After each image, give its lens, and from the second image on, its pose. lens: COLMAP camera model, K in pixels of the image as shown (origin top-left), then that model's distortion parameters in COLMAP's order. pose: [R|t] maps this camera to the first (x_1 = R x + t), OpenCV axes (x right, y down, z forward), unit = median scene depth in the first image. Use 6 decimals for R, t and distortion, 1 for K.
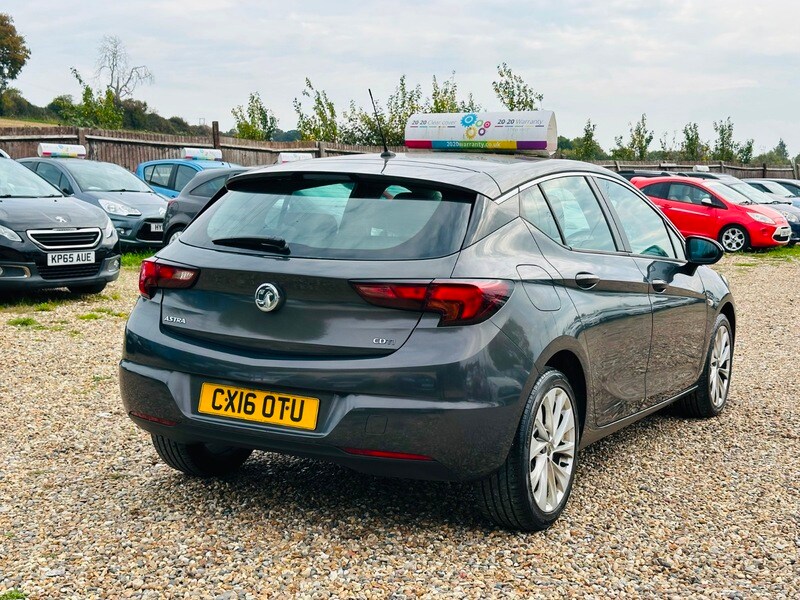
lens RADIAL K [[1096.4, 0, 380.6], [0, 1096.4, 300.2], [0, 0, 1]] dist [0.150037, -0.006926]
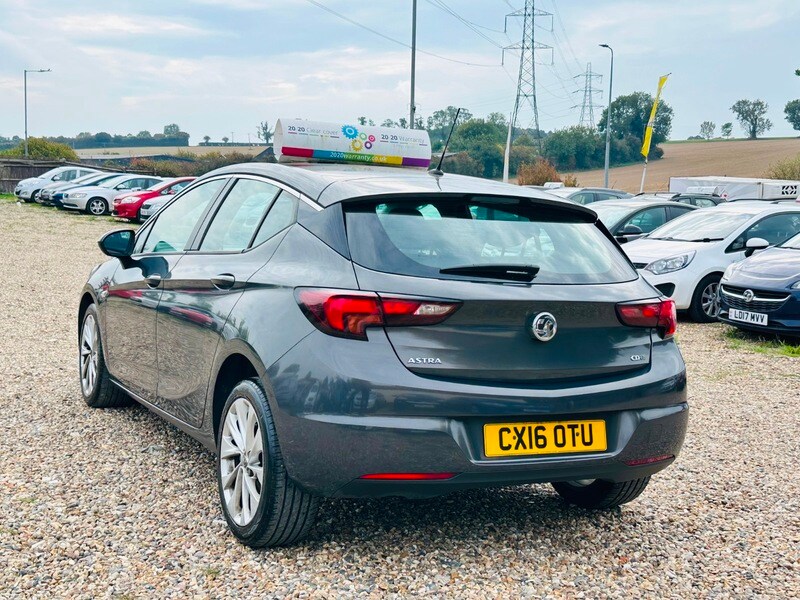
lens RADIAL K [[1096.4, 0, 380.6], [0, 1096.4, 300.2], [0, 0, 1]] dist [0.150037, -0.006926]
pose [[0.548990, -0.066052, 0.833215, -0.988513], [0.042964, 0.997785, 0.050789, -0.081228], [-0.834724, 0.007916, 0.550612, 0.573605]]
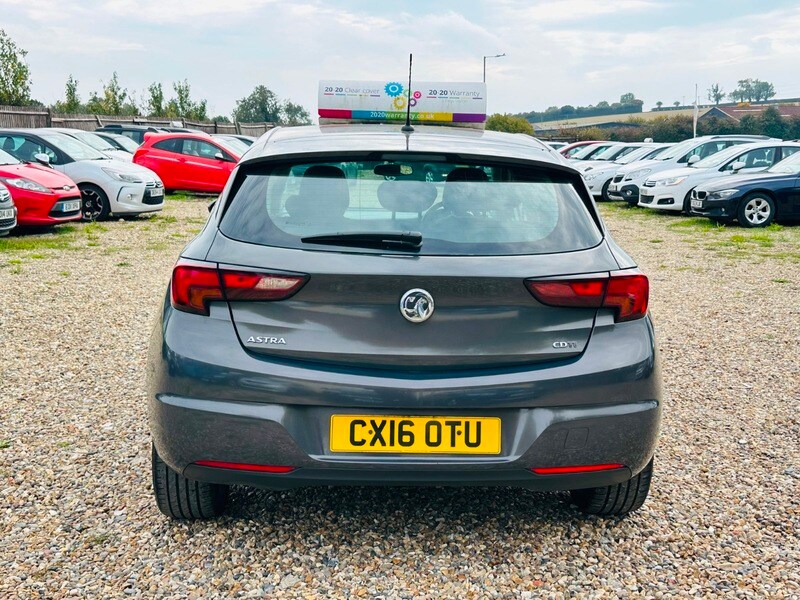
lens RADIAL K [[958.2, 0, 383.5], [0, 958.2, 301.7], [0, 0, 1]] dist [0.191788, -0.420315]
pose [[0.850381, -0.087157, 0.518898, -0.499240], [0.052932, 0.995353, 0.080439, -0.064889], [-0.523497, -0.040938, 0.851043, 0.384598]]
